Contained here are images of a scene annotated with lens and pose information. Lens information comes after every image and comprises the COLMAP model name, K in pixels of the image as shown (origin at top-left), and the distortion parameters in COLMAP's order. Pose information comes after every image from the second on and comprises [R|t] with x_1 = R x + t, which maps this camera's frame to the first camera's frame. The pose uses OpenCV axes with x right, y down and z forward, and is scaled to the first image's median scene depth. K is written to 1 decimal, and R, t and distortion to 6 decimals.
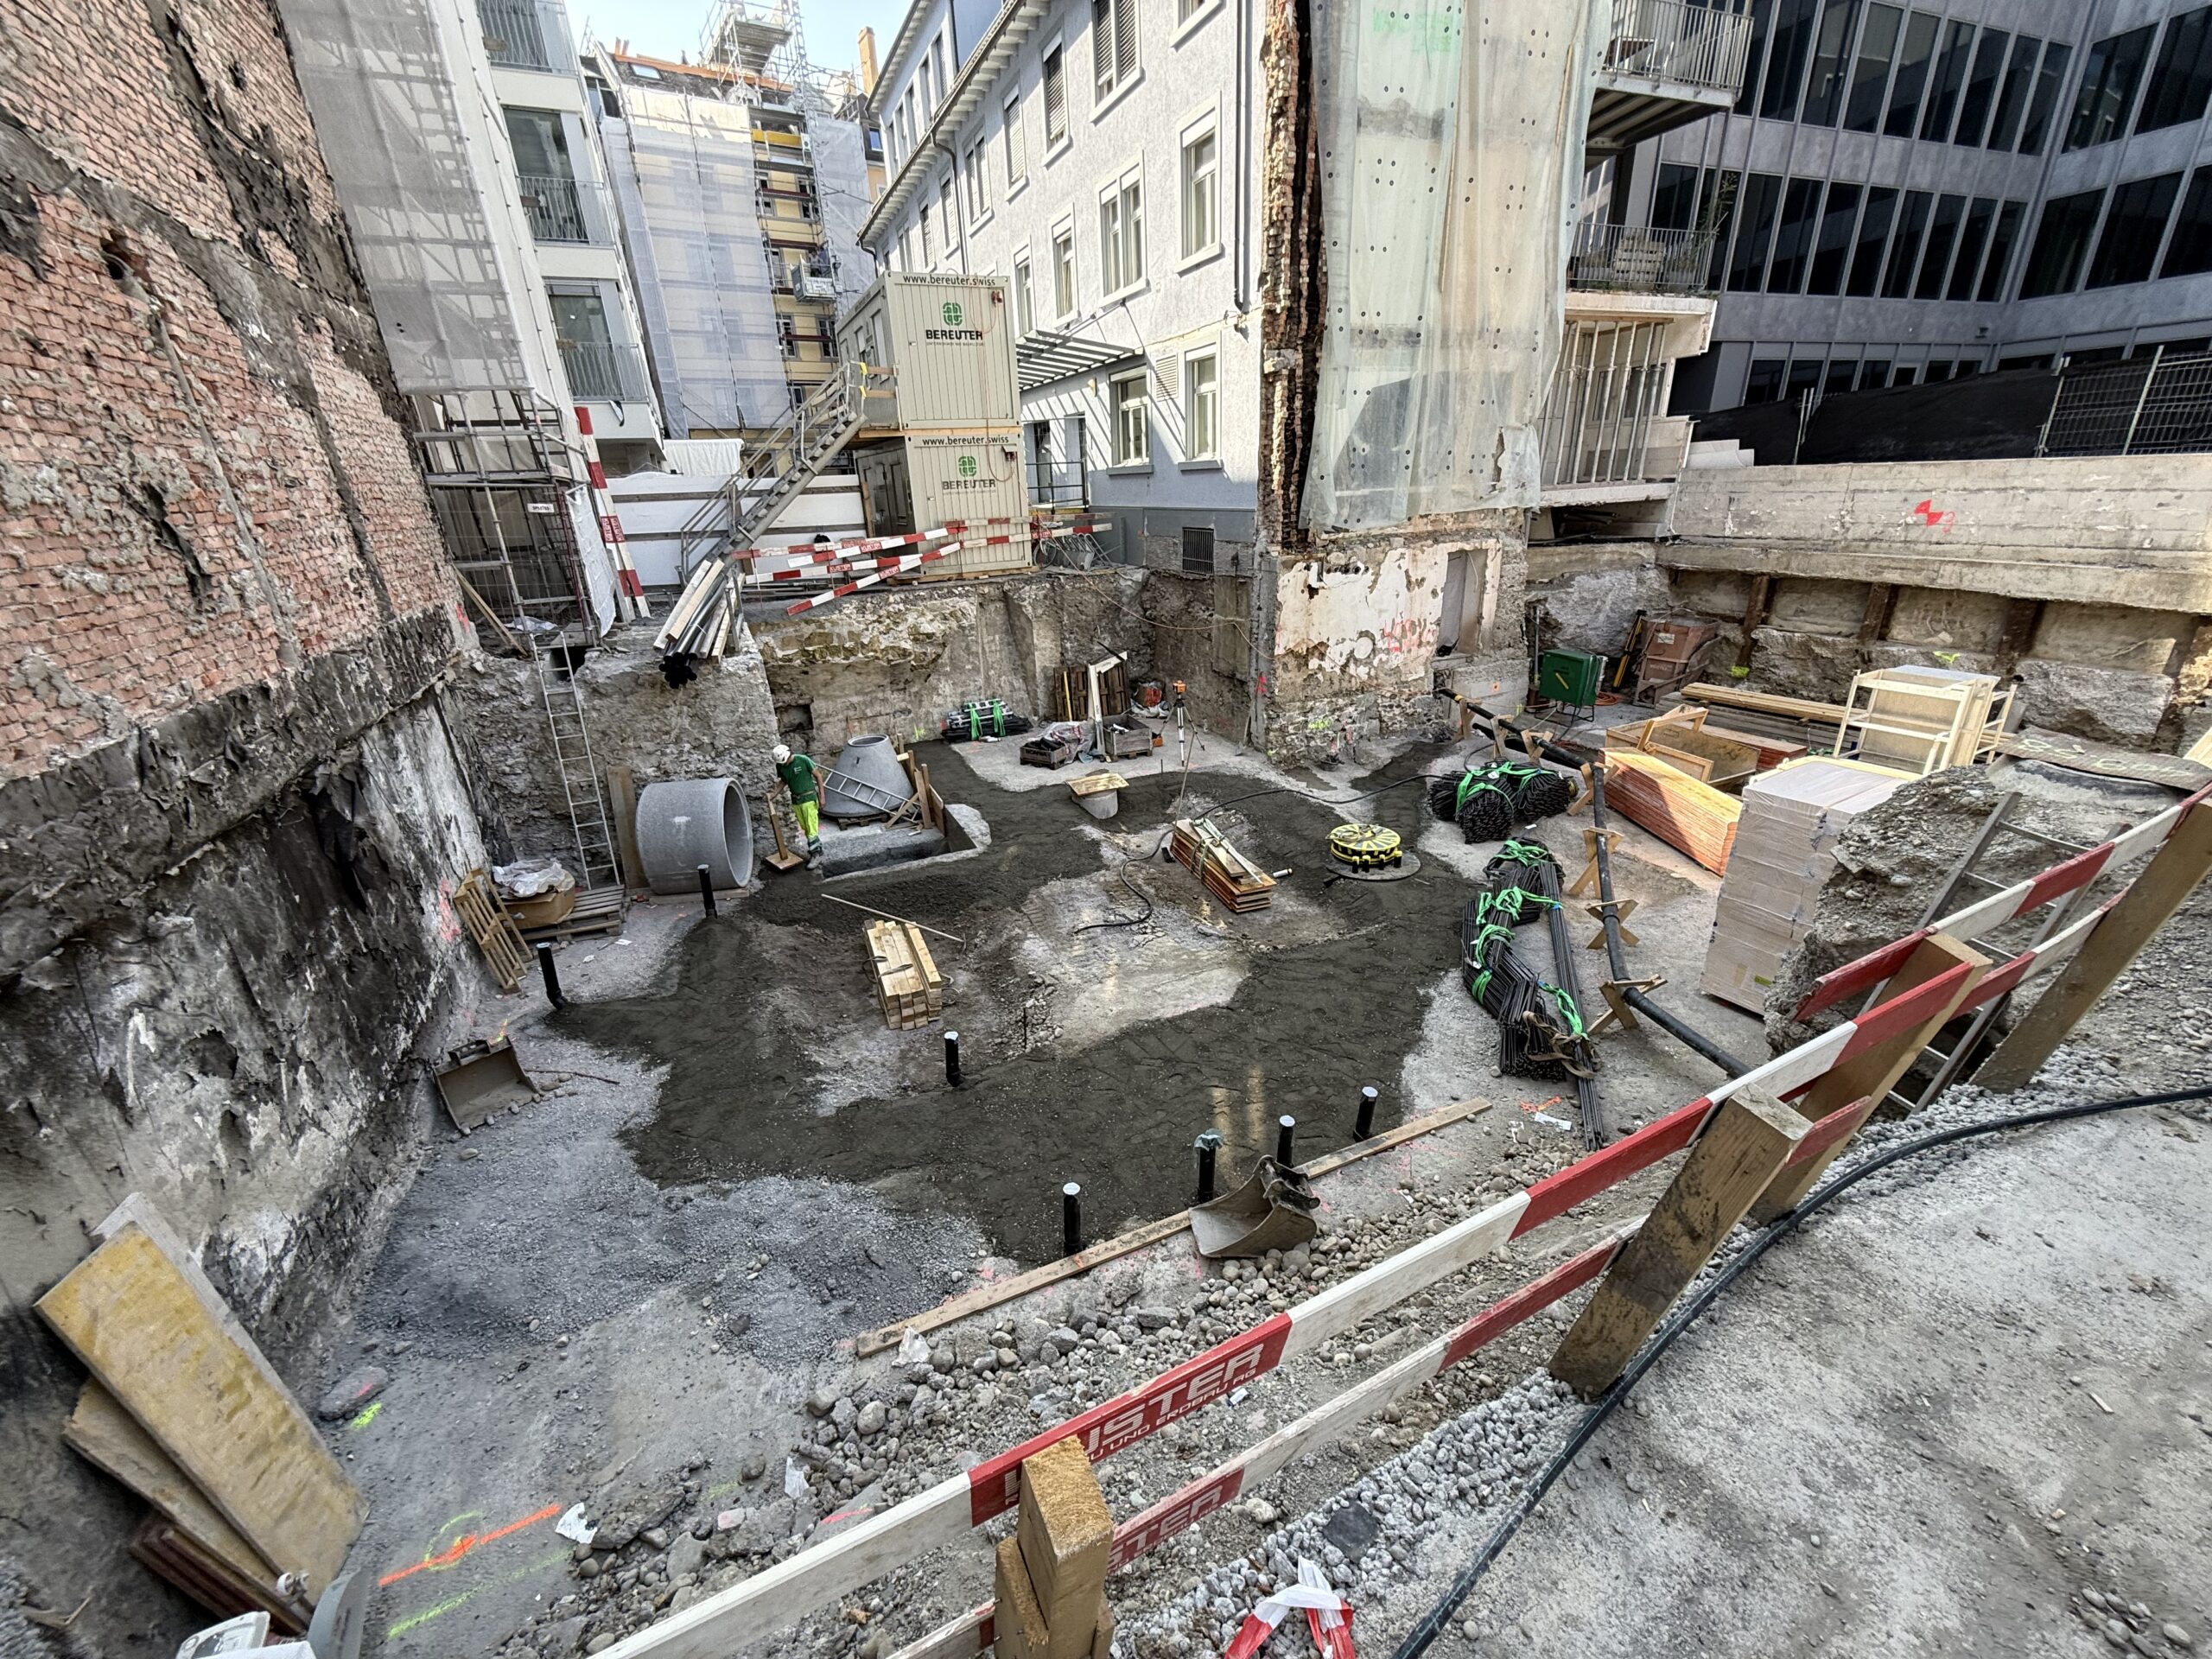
lens RADIAL K [[876.6, 0, 1106.0], [0, 876.6, 829.5], [0, 0, 1]] dist [0.000991, -0.000126]
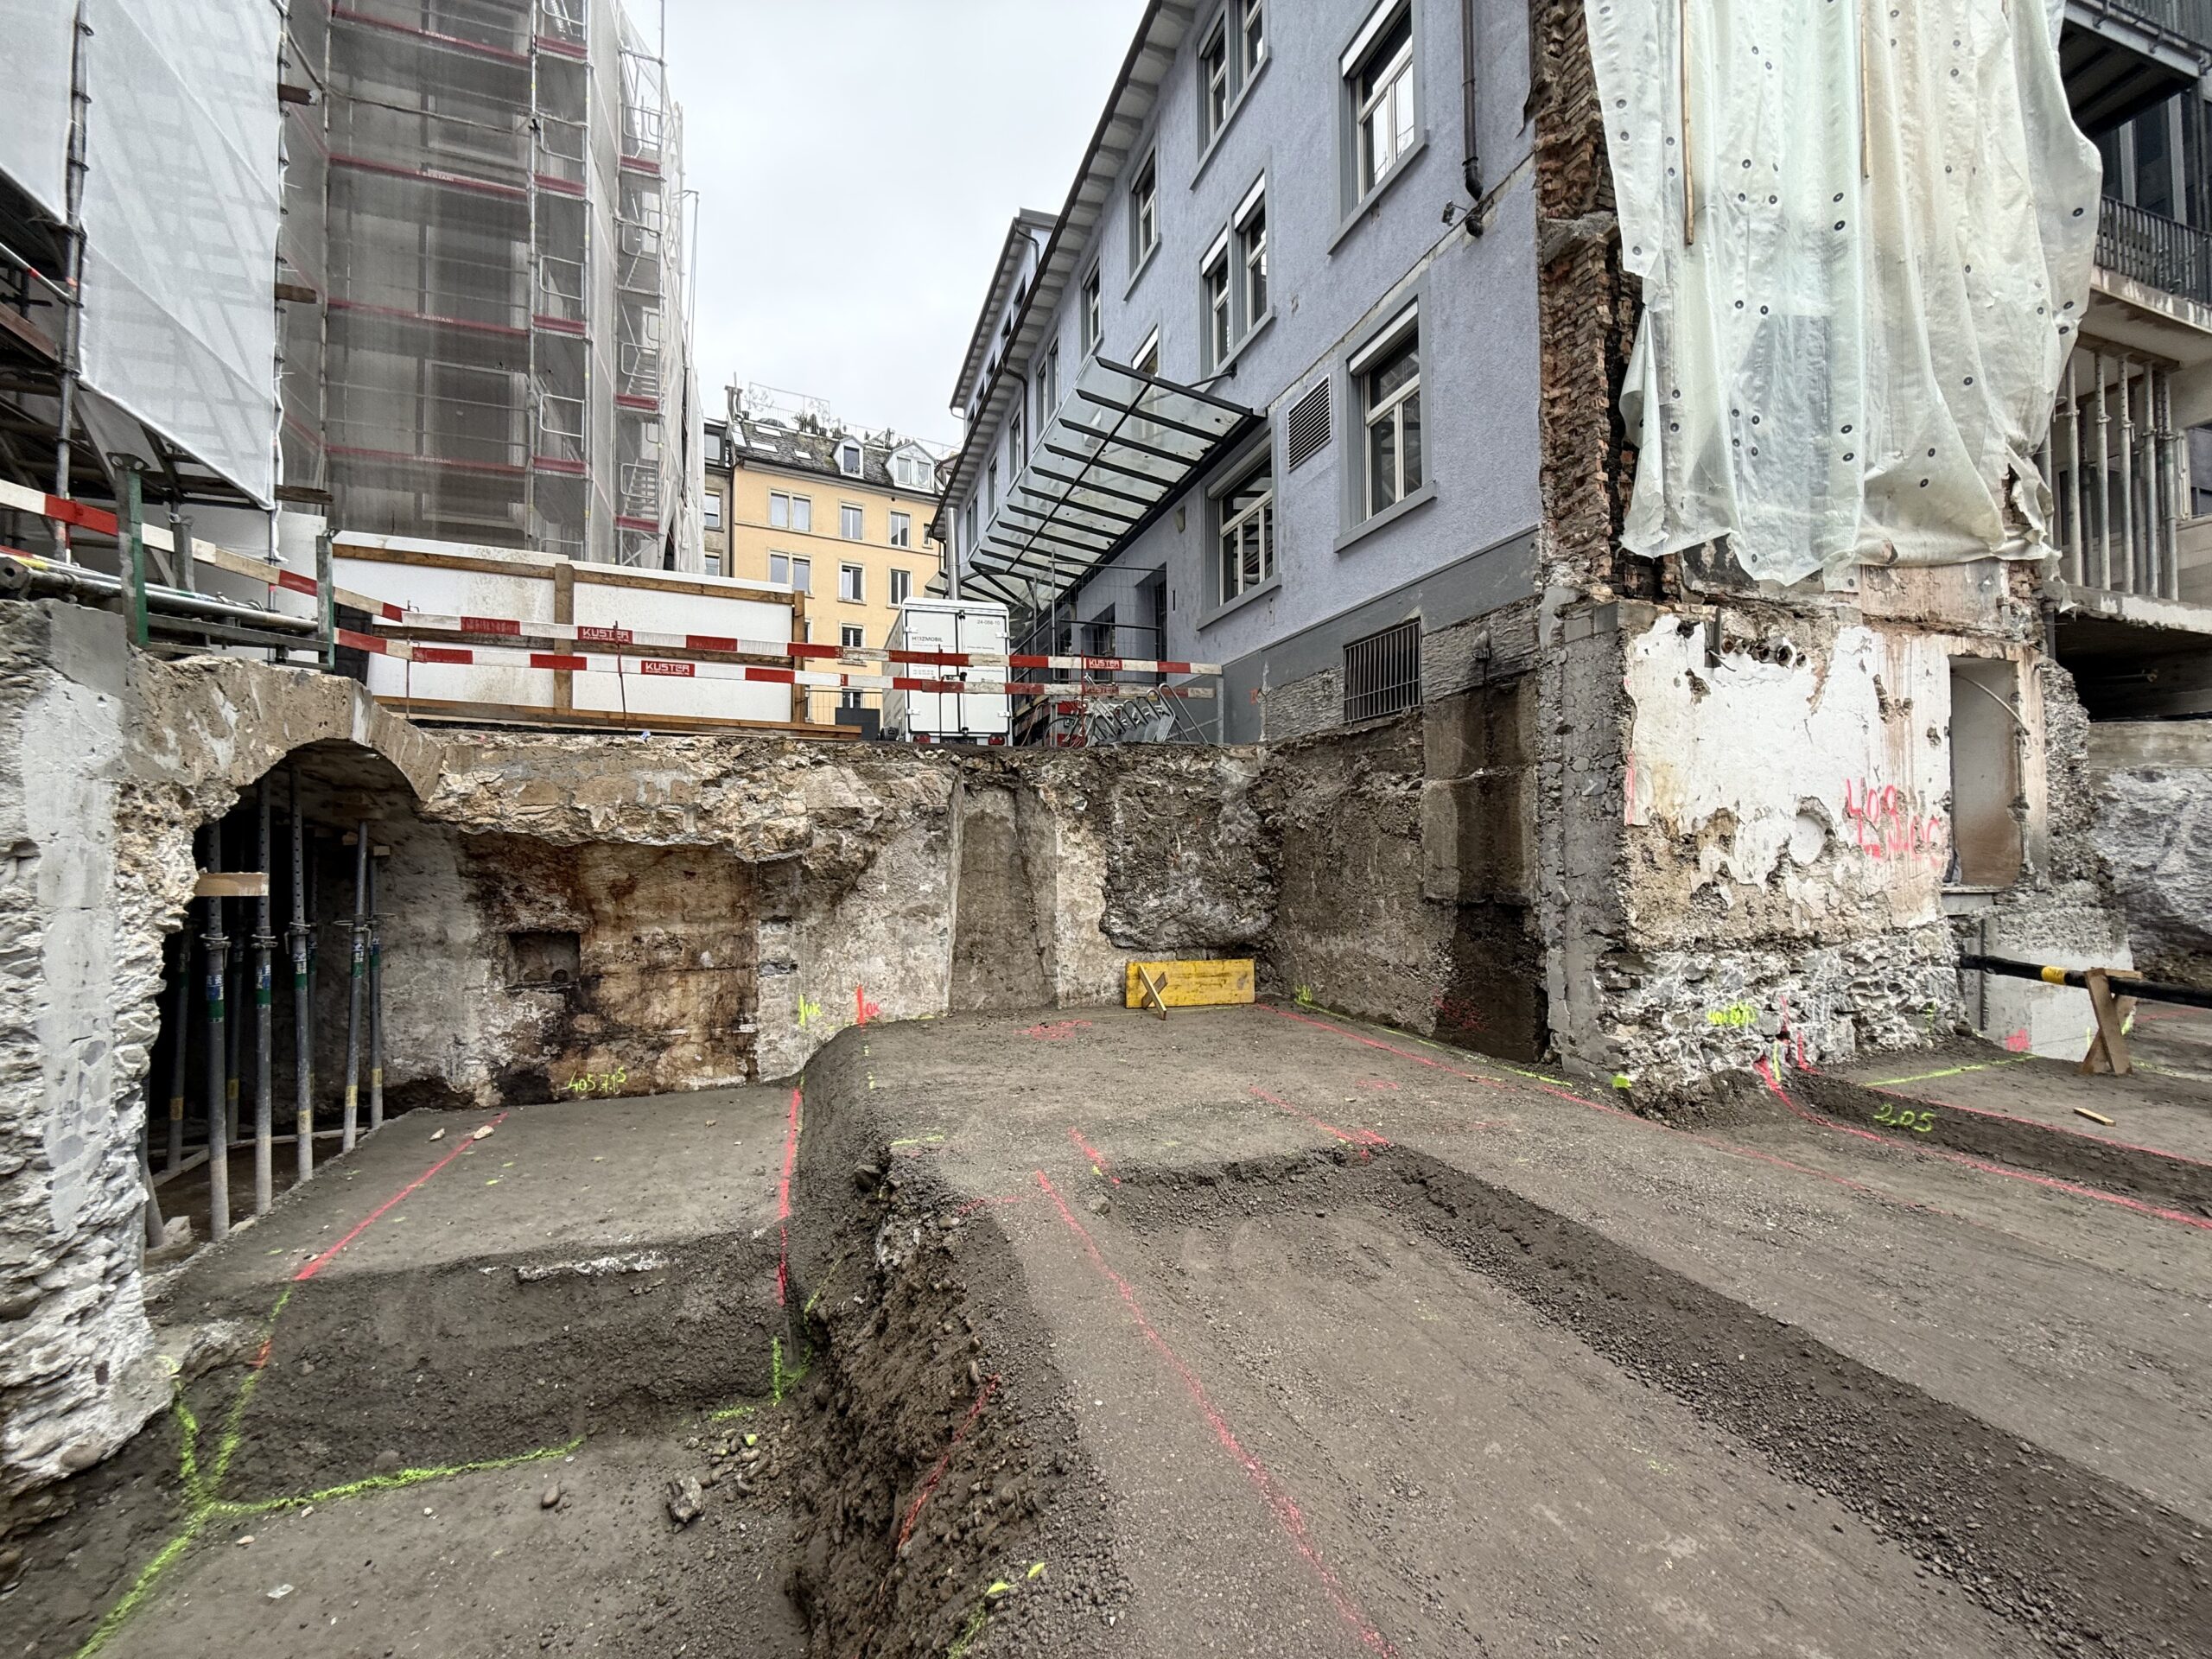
lens RADIAL K [[876.6, 0, 1106.0], [0, 876.6, 829.5], [0, 0, 1]] dist [0.000991, -0.000126]
pose [[0.996544, 0.033559, -0.075990, -0.014290], [-0.060871, 0.917482, -0.393093, -0.022358], [0.056528, 0.396360, 0.916353, 0.583866]]
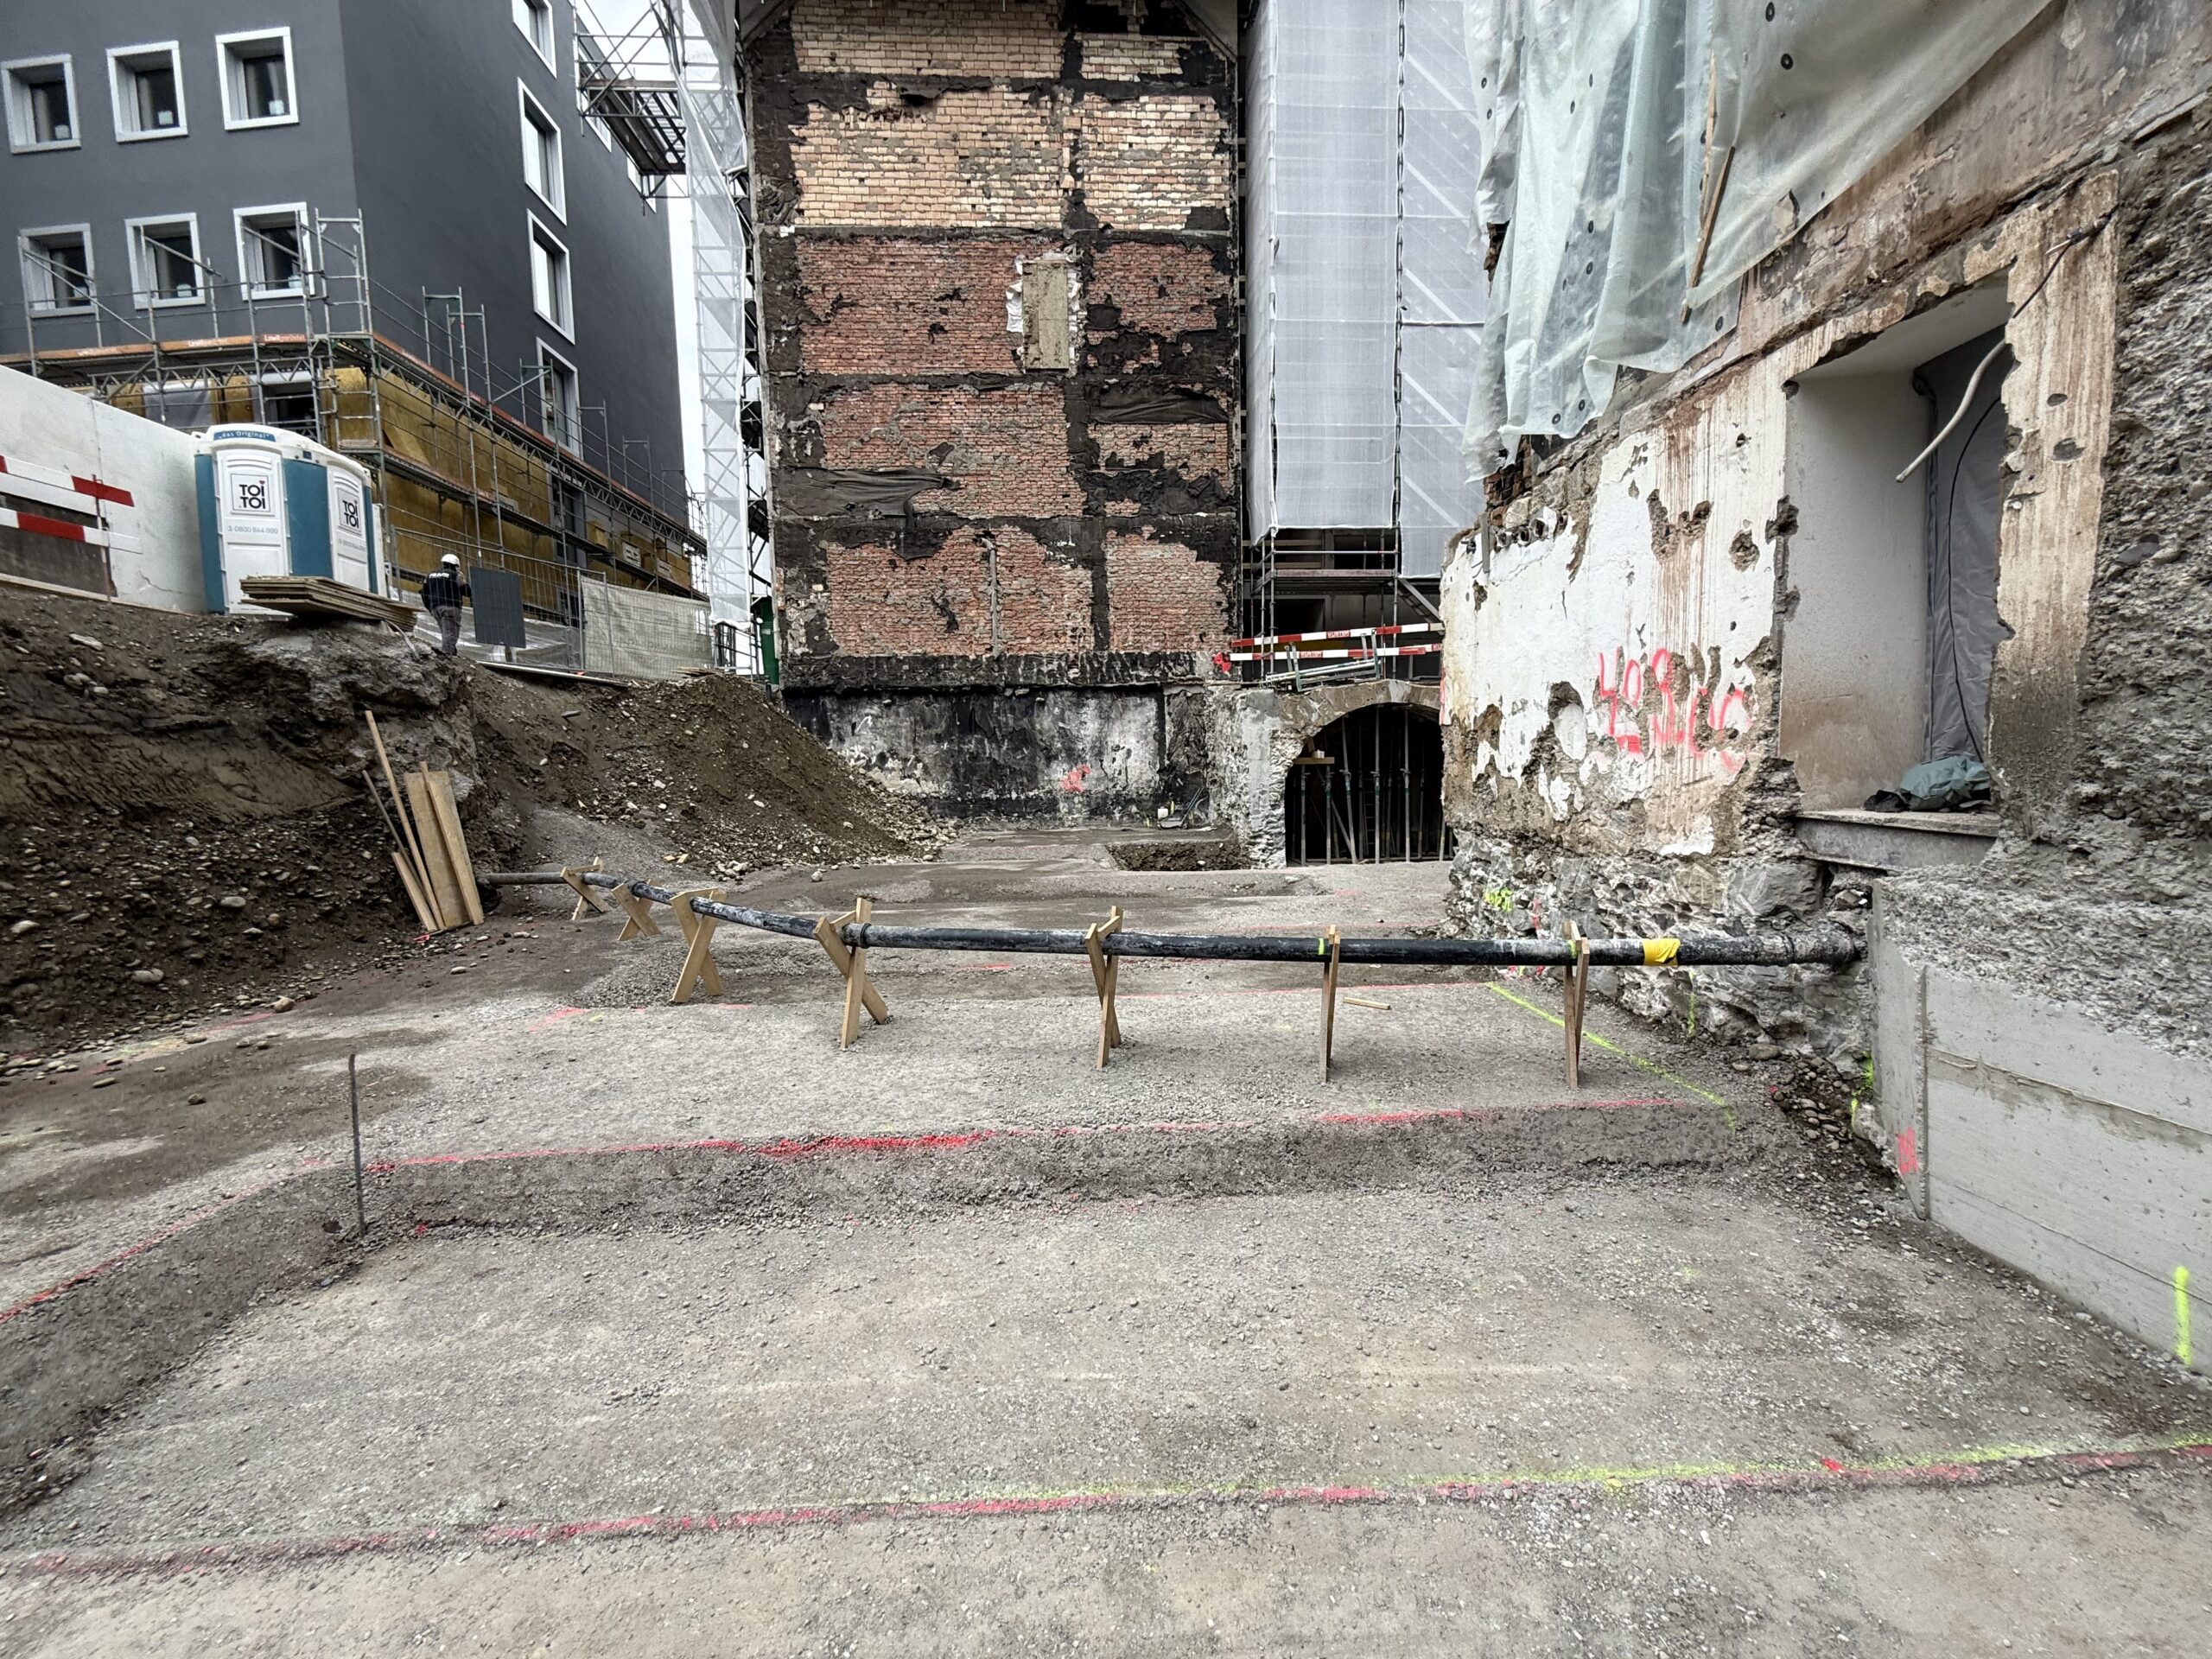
lens RADIAL K [[876.6, 0, 1106.0], [0, 876.6, 829.5], [0, 0, 1]] dist [0.000991, -0.000126]
pose [[-0.353462, 0.132193, -0.926061, 0.705522], [-0.311968, 0.916633, 0.249920, -0.198828], [0.881896, 0.377238, -0.282755, 0.941876]]
